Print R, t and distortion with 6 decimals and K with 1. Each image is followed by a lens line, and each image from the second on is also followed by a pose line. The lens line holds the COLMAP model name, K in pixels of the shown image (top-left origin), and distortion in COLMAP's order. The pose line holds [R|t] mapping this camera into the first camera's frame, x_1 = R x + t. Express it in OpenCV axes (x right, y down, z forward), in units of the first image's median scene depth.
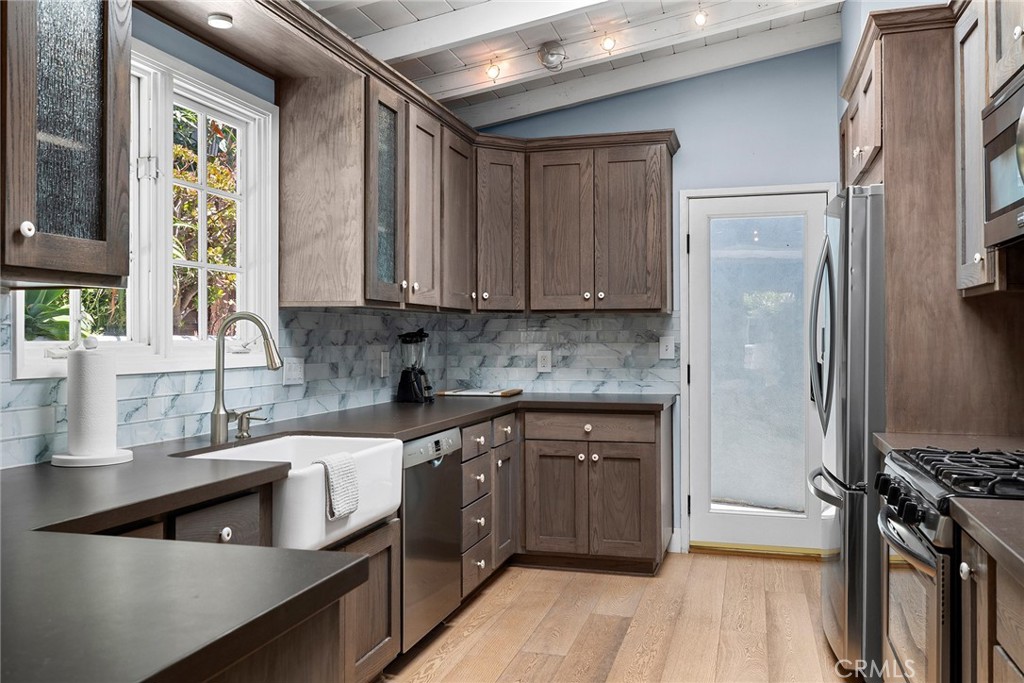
lens RADIAL K [[859.4, 0, 512.0], [0, 859.4, 341.5], [0, 0, 1]] dist [0.002107, 0.000428]
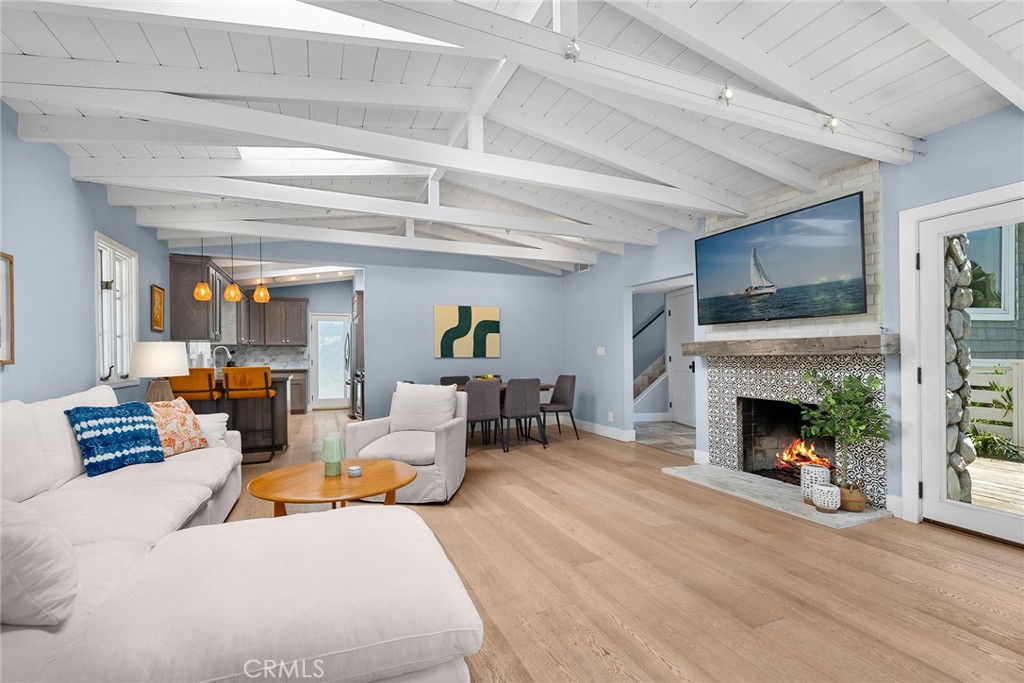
lens RADIAL K [[461.6, 0, 512.6], [0, 461.6, 355.6], [0, 0, 1]] dist [-0.000293, 0.000048]
pose [[0.778492, -0.002344, 0.627651, -0.389386], [0.006221, 0.999973, -0.003982, 0.020951], [-0.627624, 0.007005, 0.778485, -1.148164]]
